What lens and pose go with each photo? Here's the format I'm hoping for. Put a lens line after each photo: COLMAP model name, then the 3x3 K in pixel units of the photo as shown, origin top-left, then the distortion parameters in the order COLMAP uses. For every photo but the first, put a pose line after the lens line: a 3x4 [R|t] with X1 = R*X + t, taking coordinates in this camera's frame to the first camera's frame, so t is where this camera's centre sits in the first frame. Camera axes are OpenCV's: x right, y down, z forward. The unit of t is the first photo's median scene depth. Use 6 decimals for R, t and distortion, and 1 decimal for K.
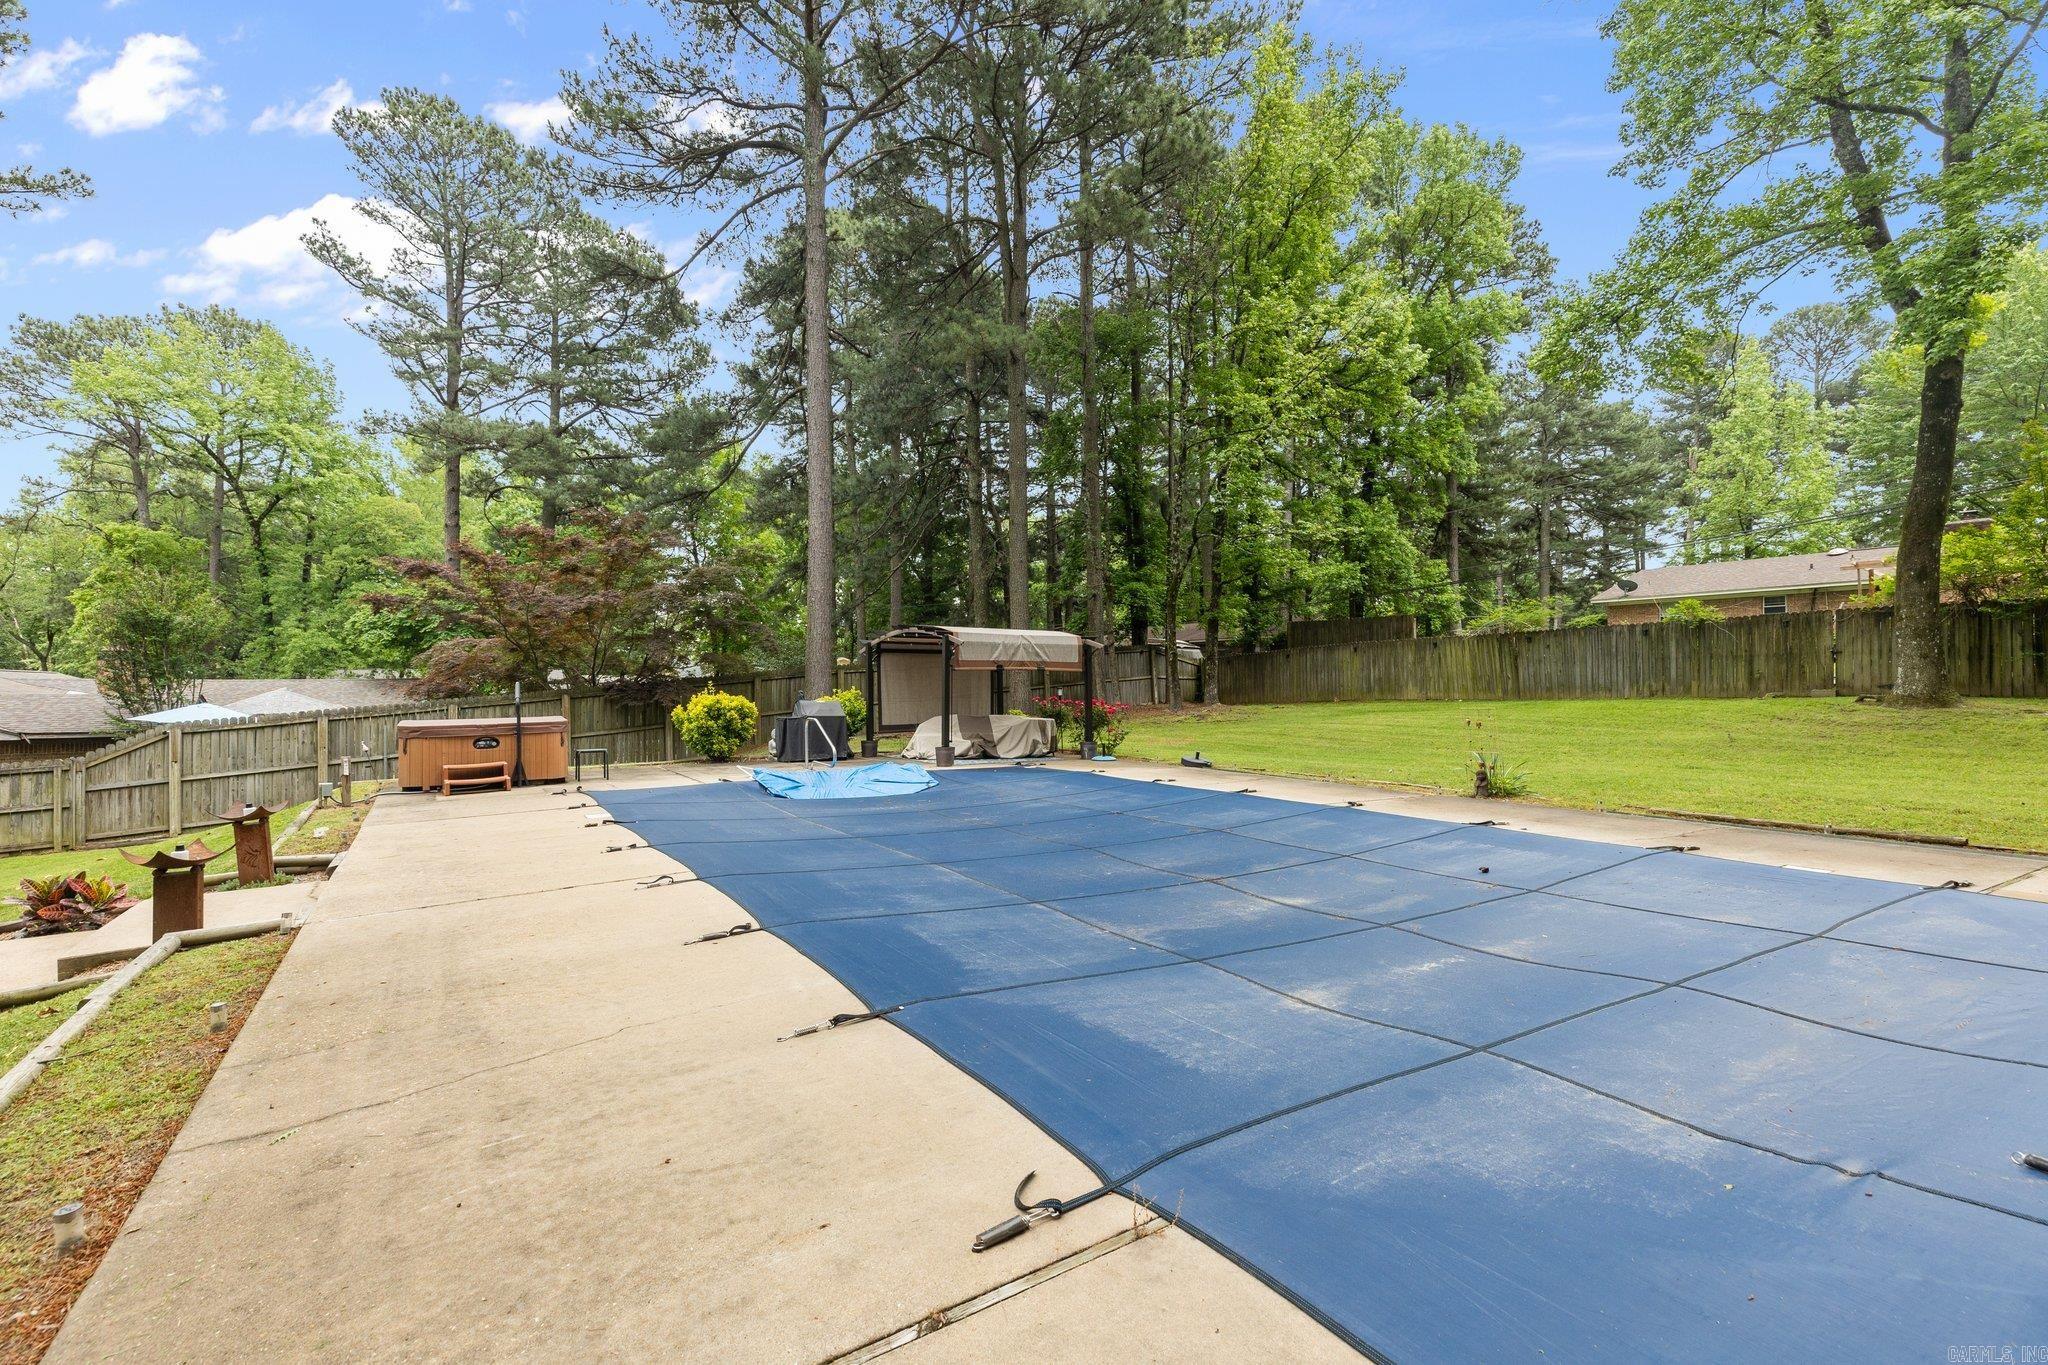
lens RADIAL K [[935.3, 0, 1028.3], [0, 935.3, 672.5], [0, 0, 1]] dist [0.007045, -0.000328]
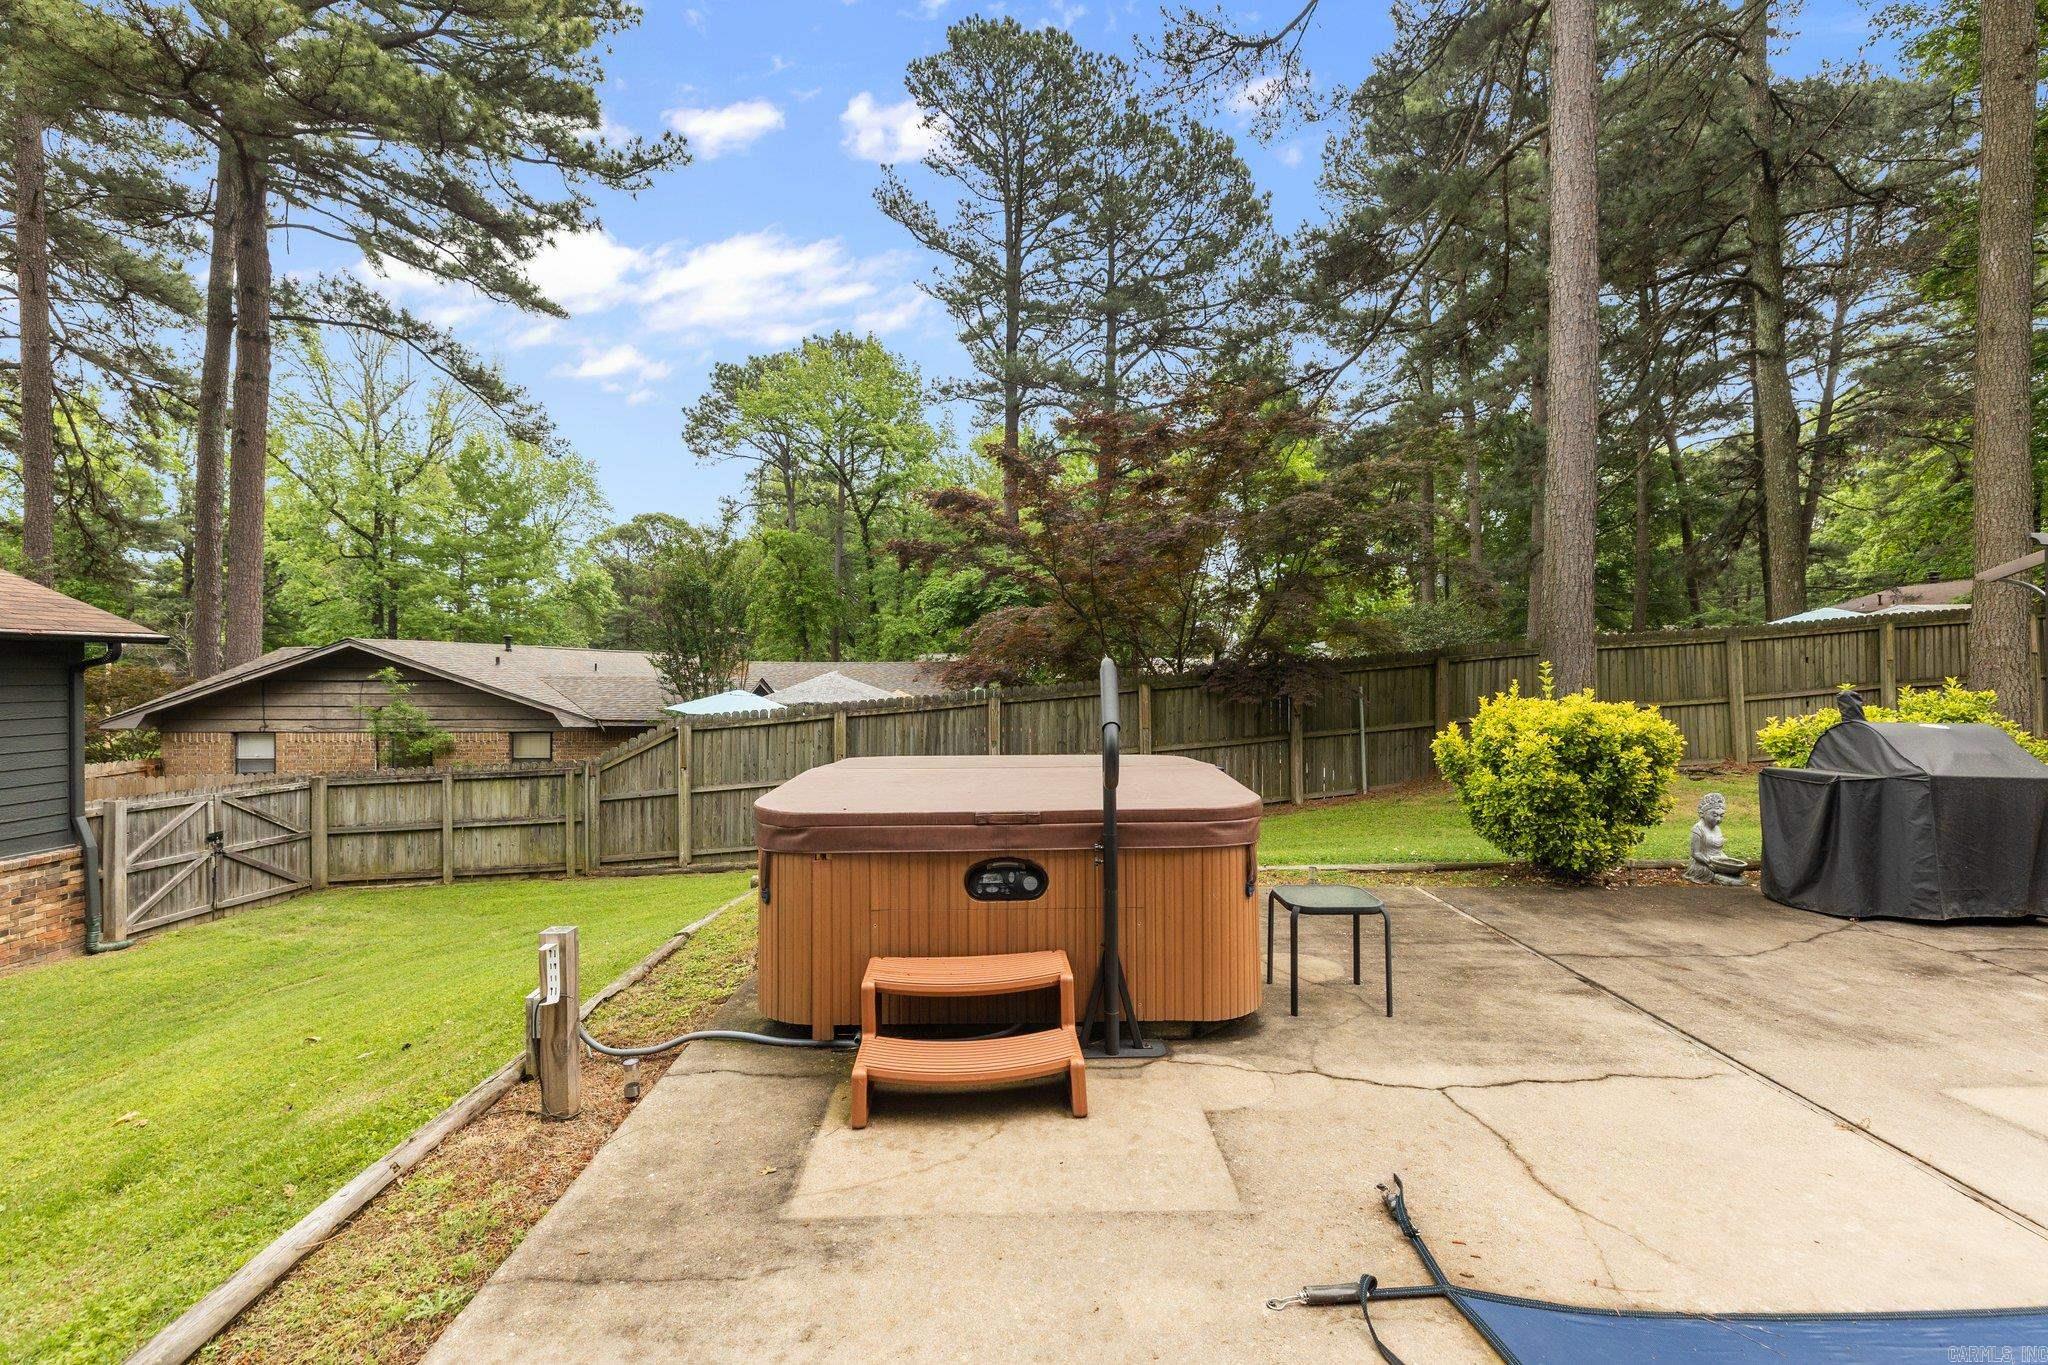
lens RADIAL K [[924.3, 0, 1022.8], [0, 924.3, 670.4], [0, 0, 1]] dist [0.005424, -0.000320]
pose [[0.852243, 0.005718, -0.523115, -0.188798], [0.001122, 0.999918, 0.012757, 0.004573], [0.523145, -0.011459, 0.852166, 0.337445]]
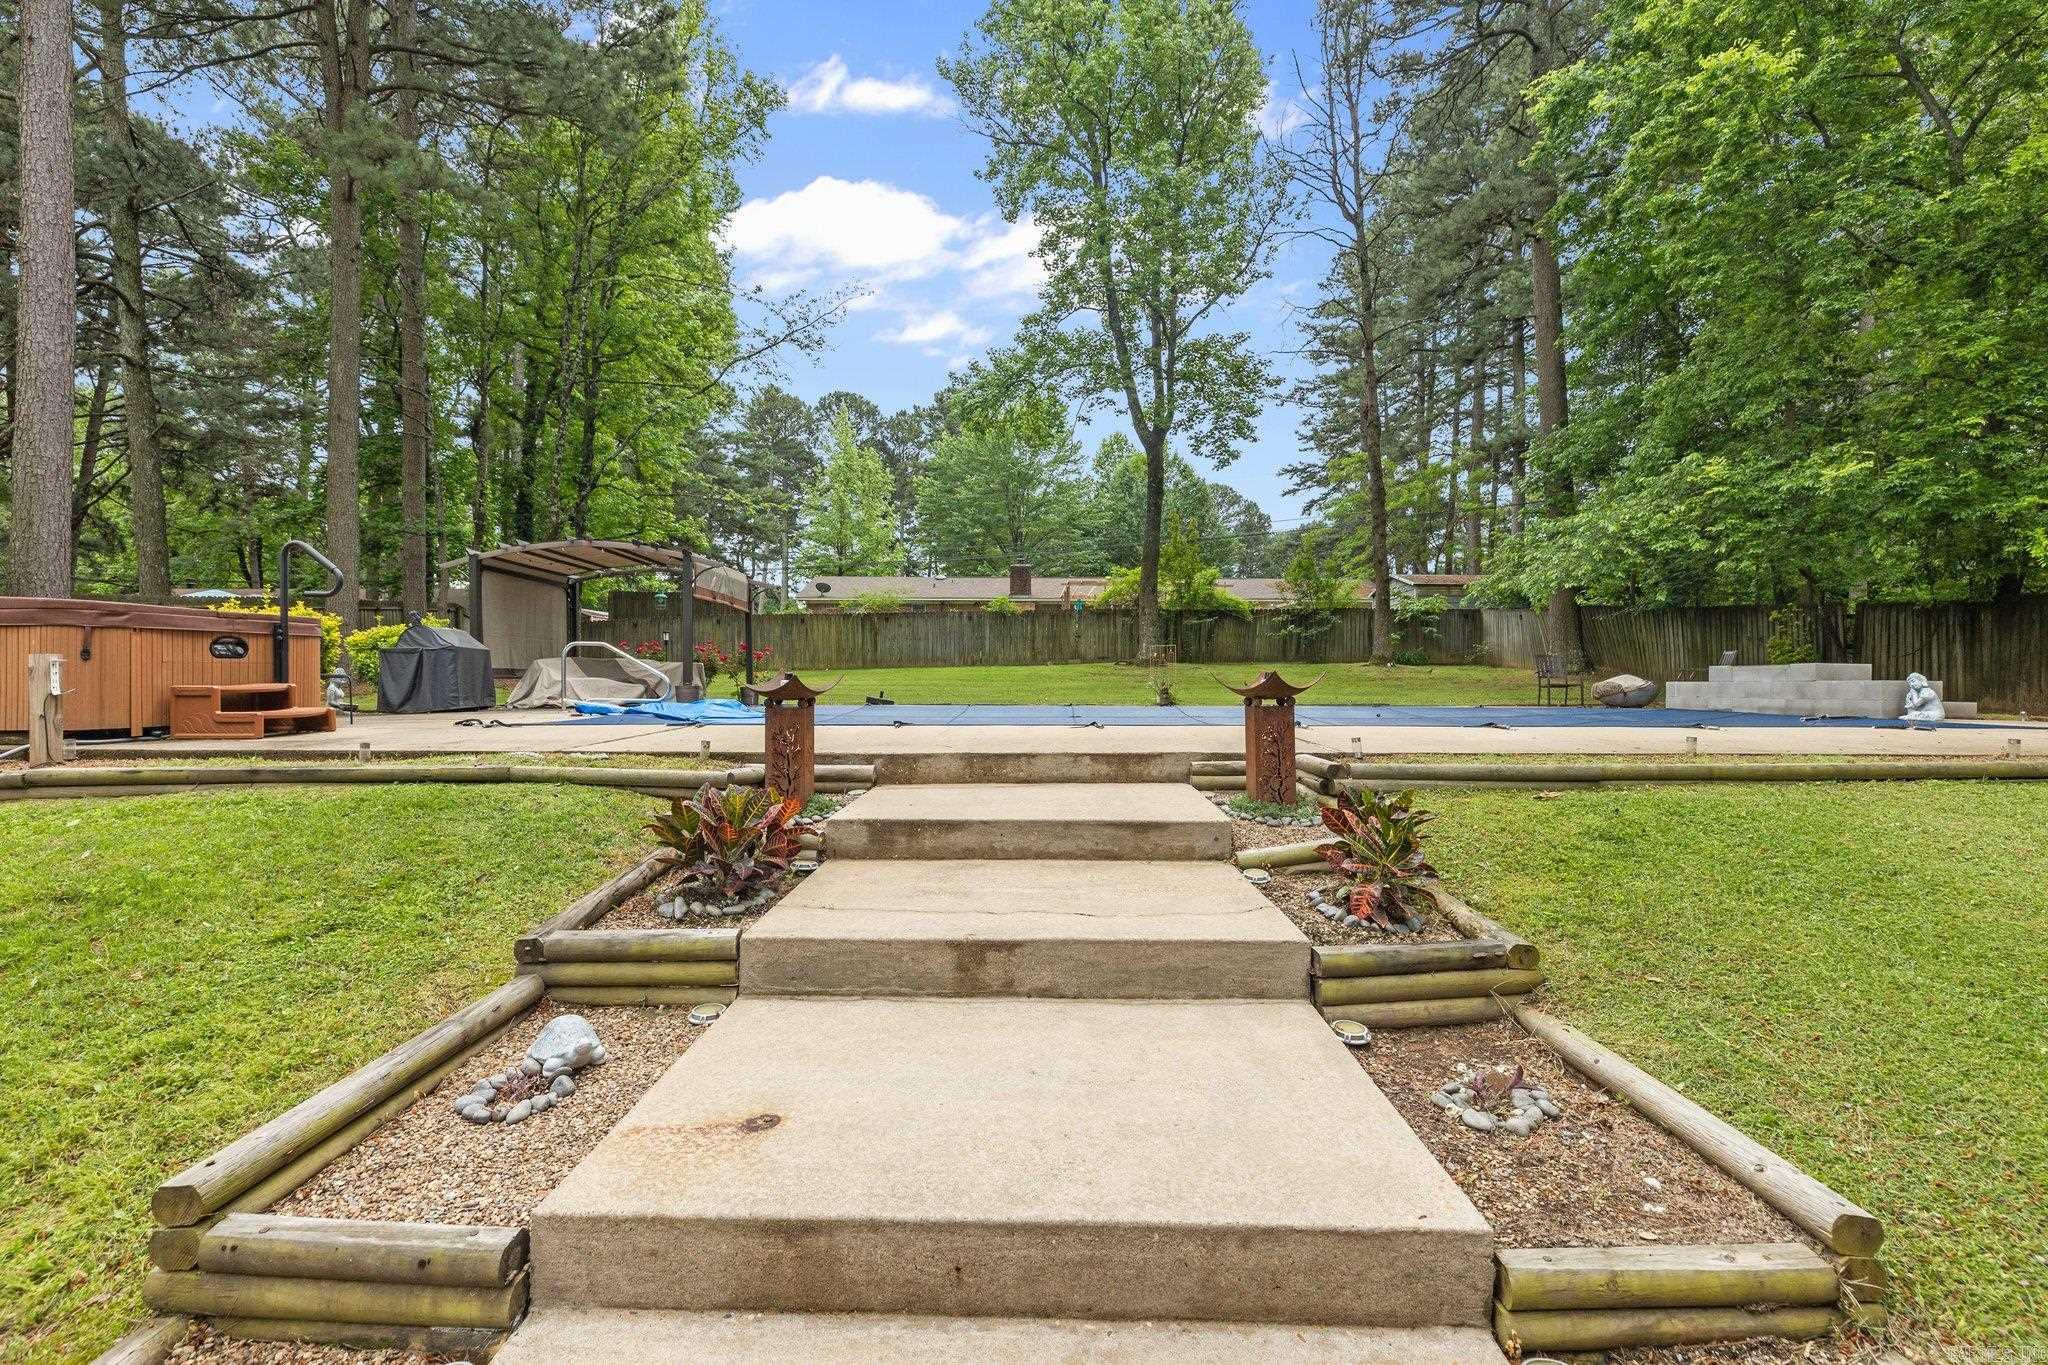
lens RADIAL K [[935.3, 0, 1028.3], [0, 935.3, 672.5], [0, 0, 1]] dist [0.007045, -0.000328]
pose [[0.546696, 0.016355, 0.837172, -0.337772], [-0.013350, 0.999852, -0.010816, 0.038738], [-0.837225, -0.005263, 0.546833, 0.146541]]
